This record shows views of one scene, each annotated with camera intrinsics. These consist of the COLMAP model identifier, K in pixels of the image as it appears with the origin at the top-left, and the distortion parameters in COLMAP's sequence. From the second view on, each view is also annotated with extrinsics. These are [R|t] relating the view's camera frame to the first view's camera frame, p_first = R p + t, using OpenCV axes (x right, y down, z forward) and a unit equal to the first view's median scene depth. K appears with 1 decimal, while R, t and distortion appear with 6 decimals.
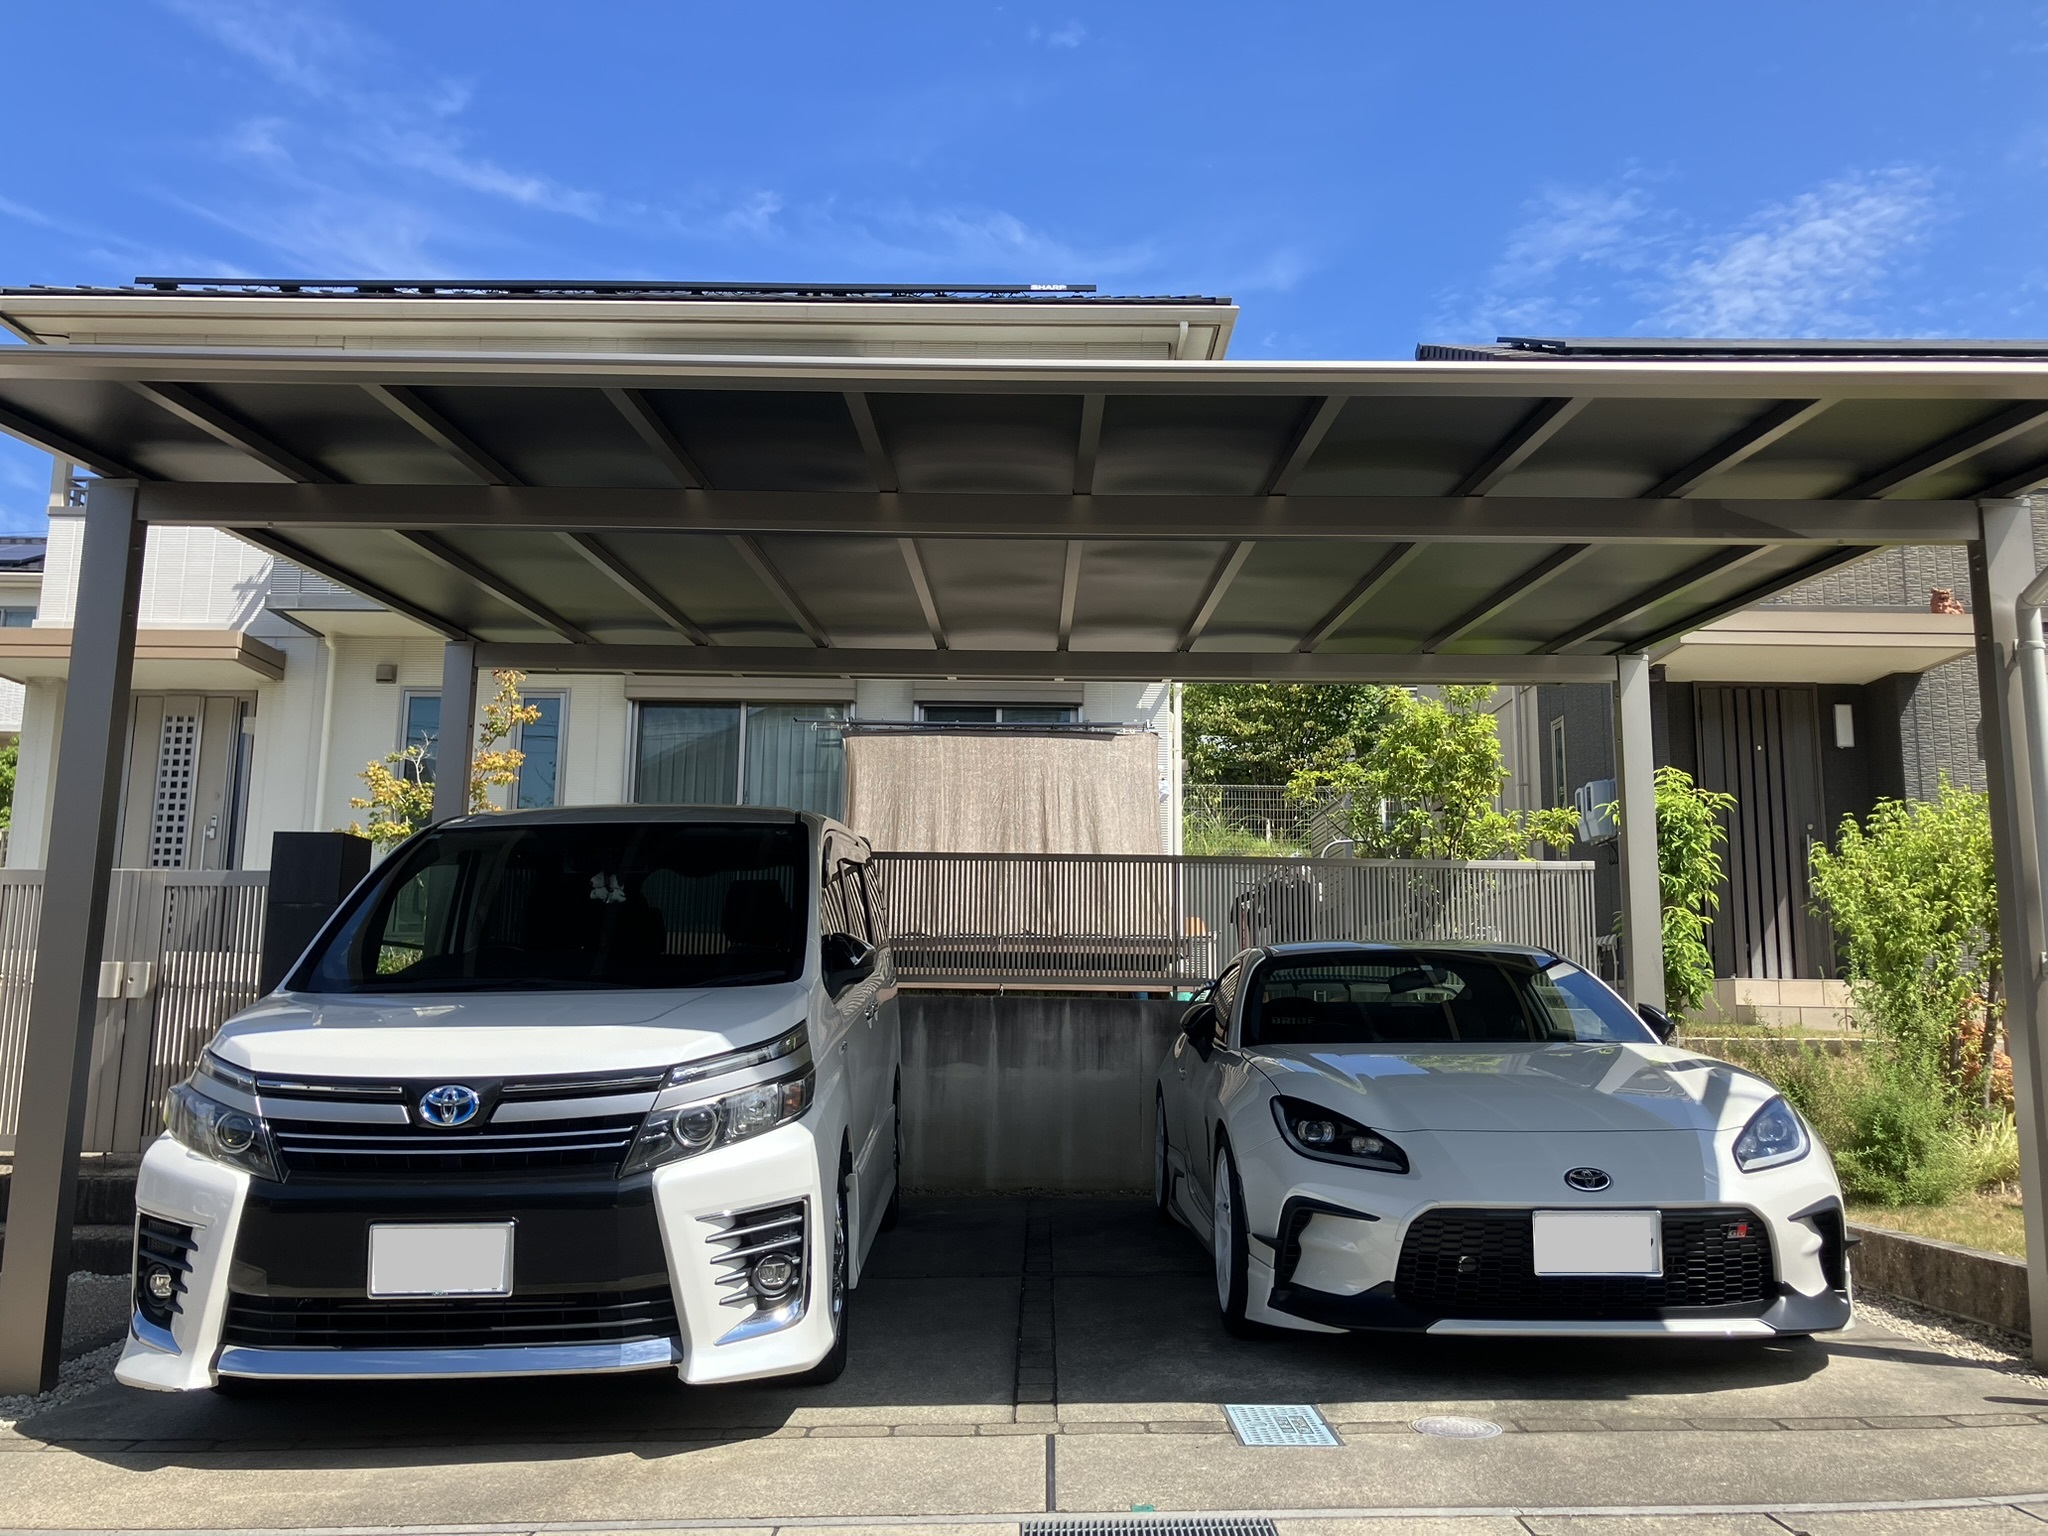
lens RADIAL K [[1685.5, 0, 1013.1], [0, 1685.5, 759.0], [0, 0, 1]] dist [0.010489, -0.001692]
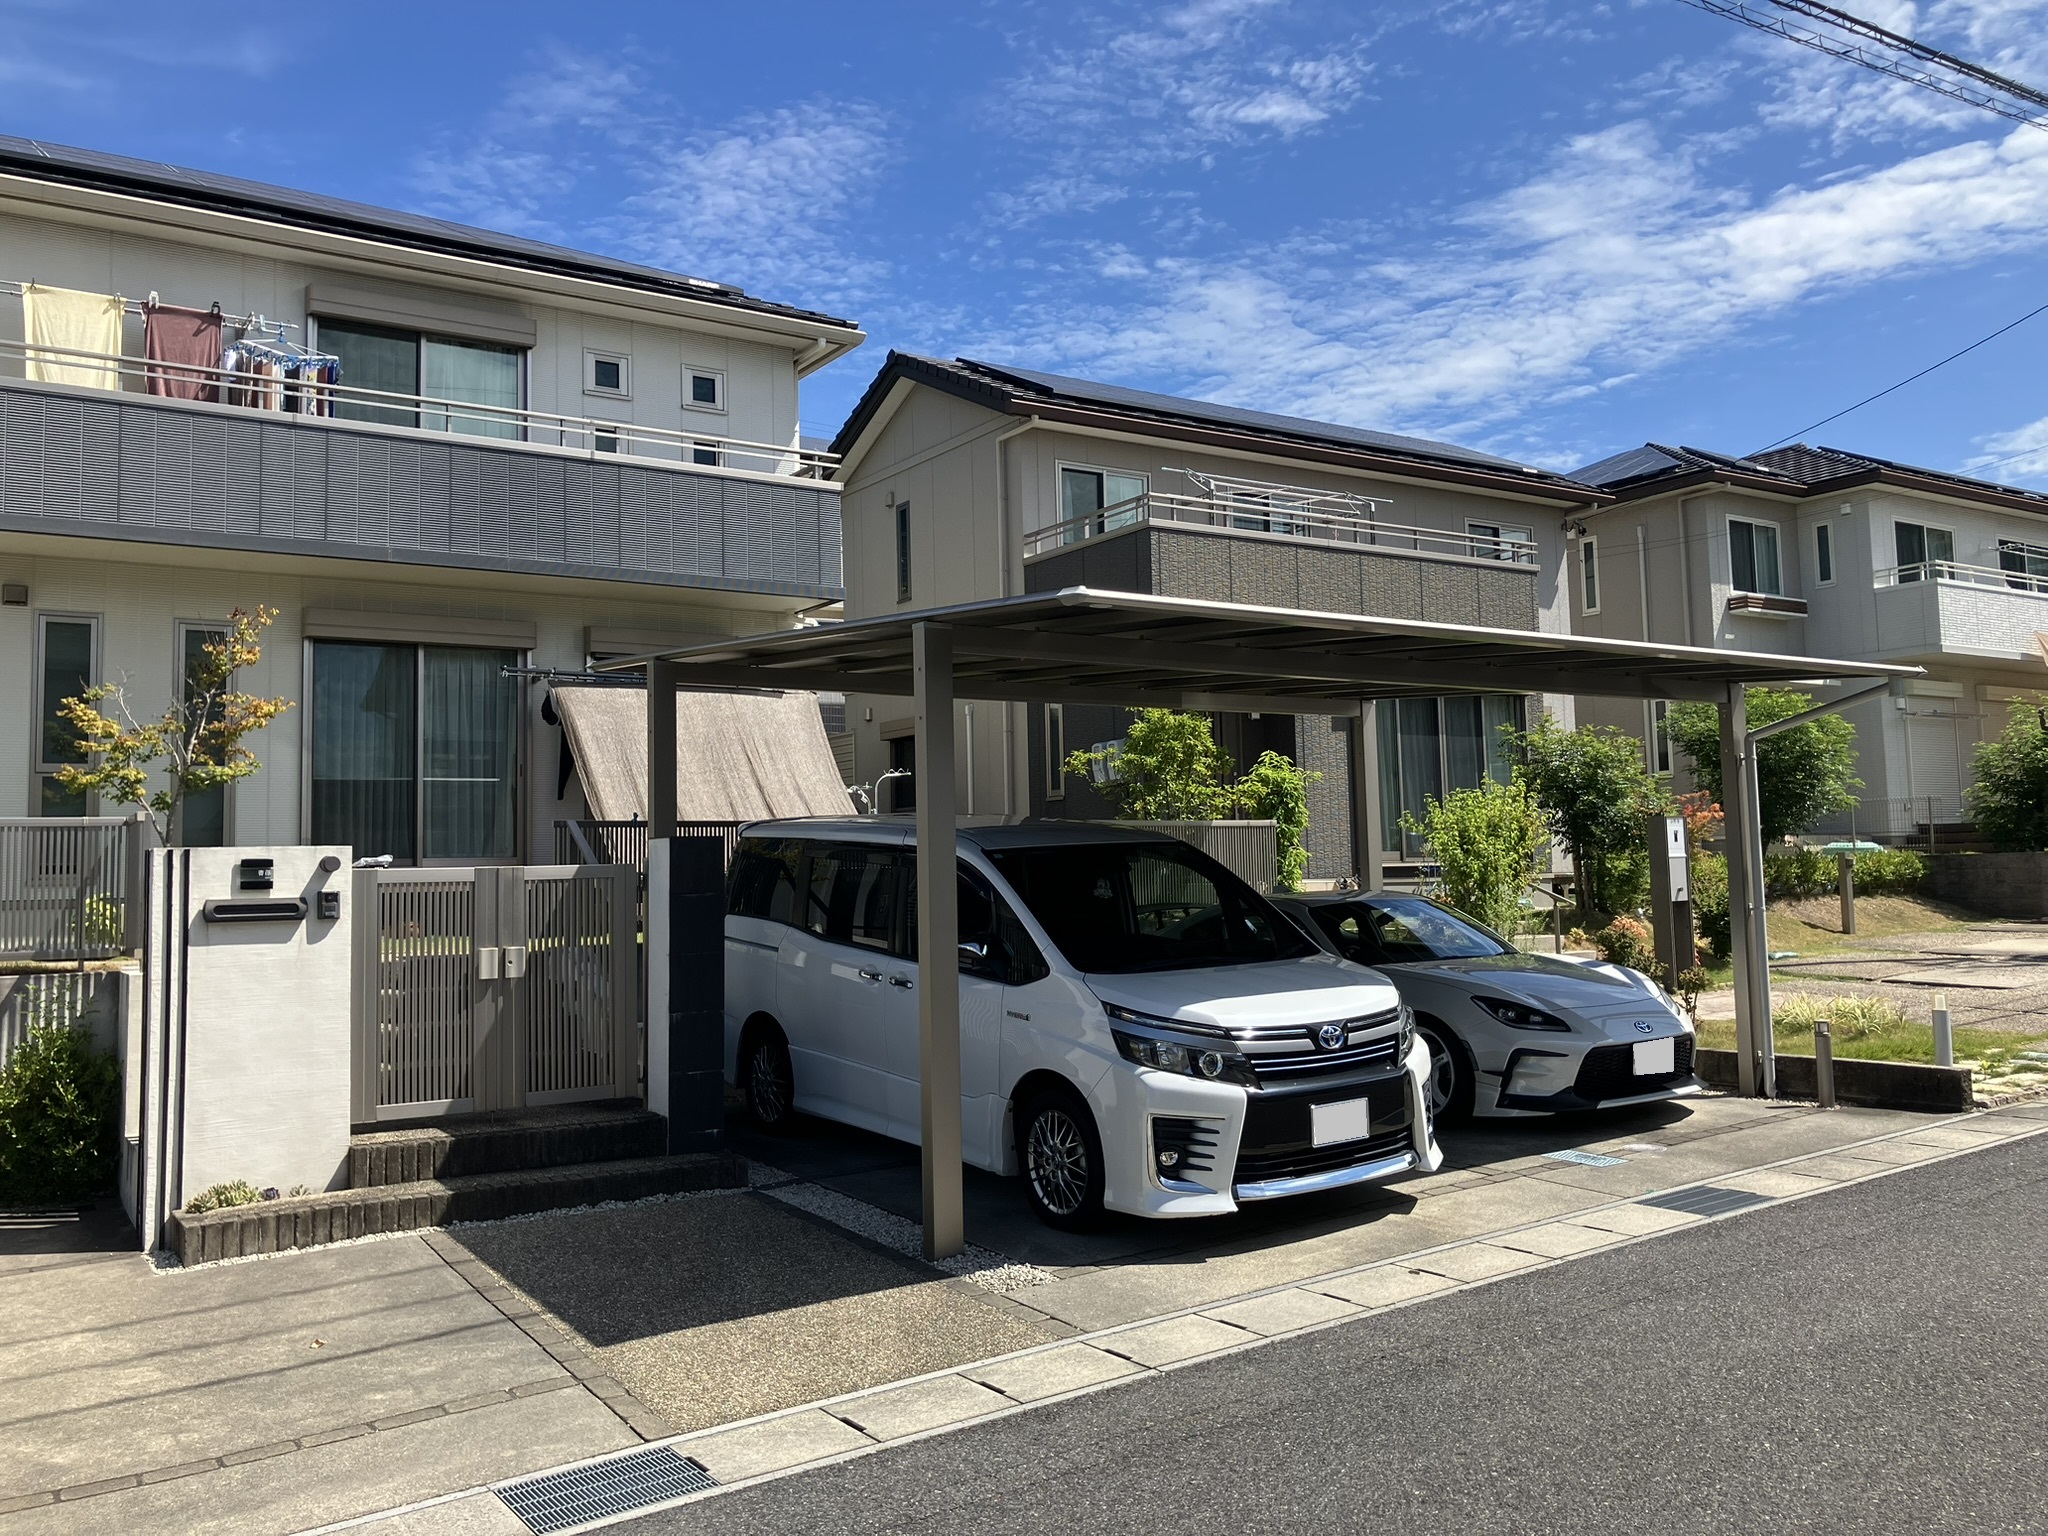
lens RADIAL K [[1675.9, 0, 1048.1], [0, 1675.9, 730.5], [0, 0, 1]] dist [0.028477, -0.001314]
pose [[0.821382, 0.016669, 0.570135, -1.444433], [-0.052941, 0.997486, 0.047108, -0.168529], [-0.567916, -0.068877, 0.820199, -0.239982]]
